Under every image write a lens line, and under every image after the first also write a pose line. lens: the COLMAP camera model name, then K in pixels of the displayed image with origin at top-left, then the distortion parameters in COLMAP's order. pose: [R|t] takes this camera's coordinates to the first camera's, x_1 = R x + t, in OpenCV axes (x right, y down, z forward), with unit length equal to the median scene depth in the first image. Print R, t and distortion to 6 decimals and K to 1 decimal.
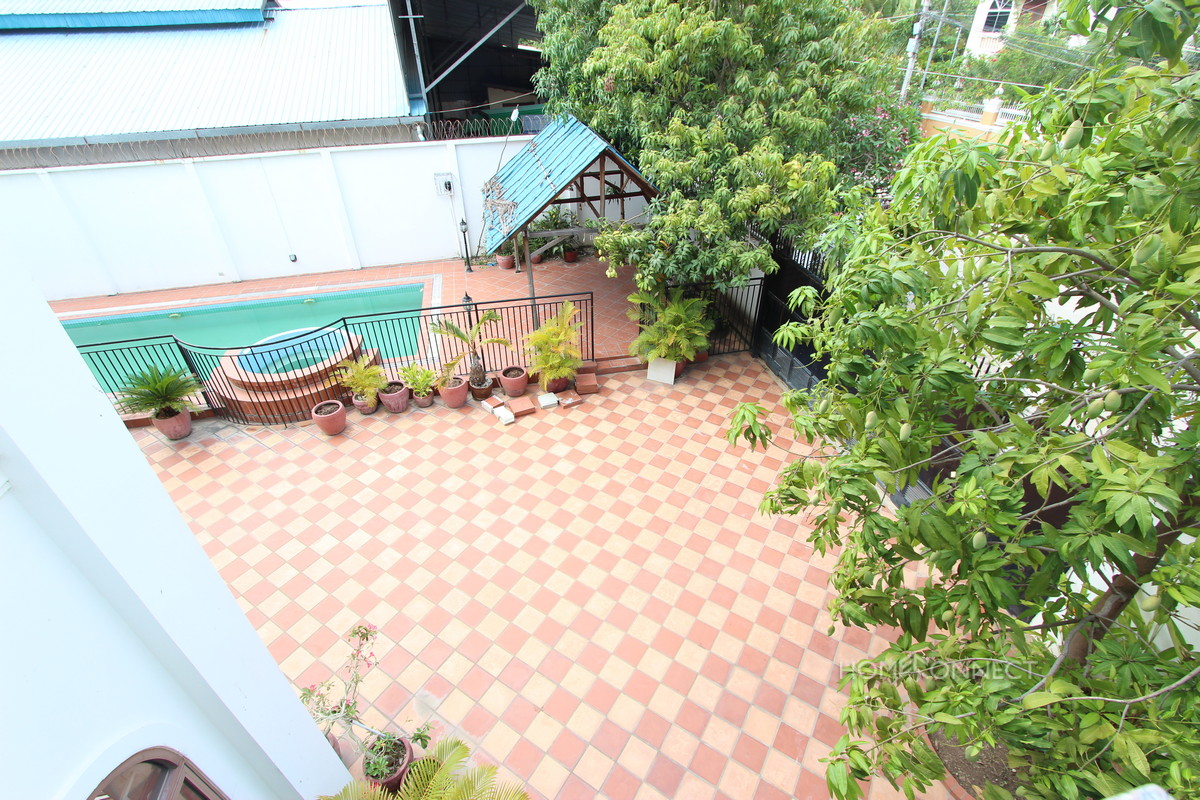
lens RADIAL K [[551.3, 0, 601.3], [0, 551.3, 406.1], [0, 0, 1]] dist [-0.017208, 0.000011]
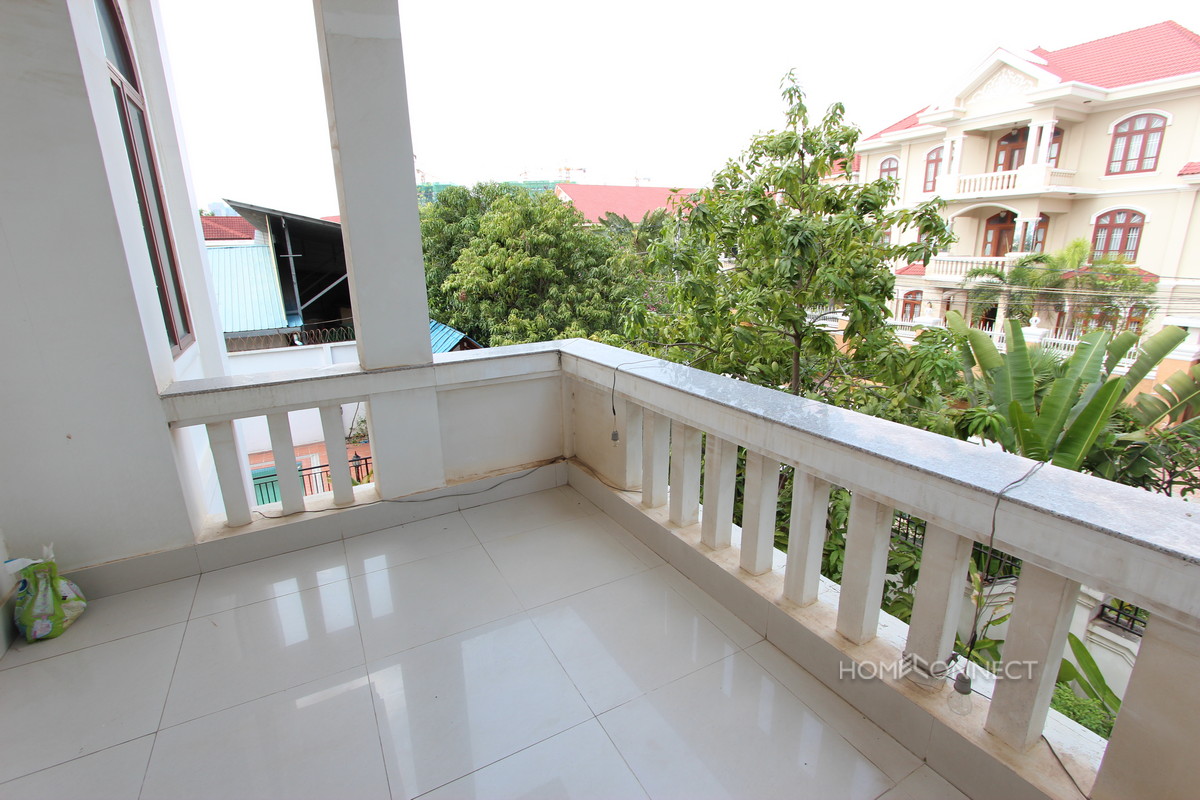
lens RADIAL K [[551.3, 0, 601.3], [0, 551.3, 406.1], [0, 0, 1]] dist [-0.017208, 0.000011]
pose [[0.958728, -0.084864, 0.271366, -0.055158], [0.171201, 0.934308, -0.312665, 0.200103], [-0.227006, 0.346219, 0.910275, -0.302586]]
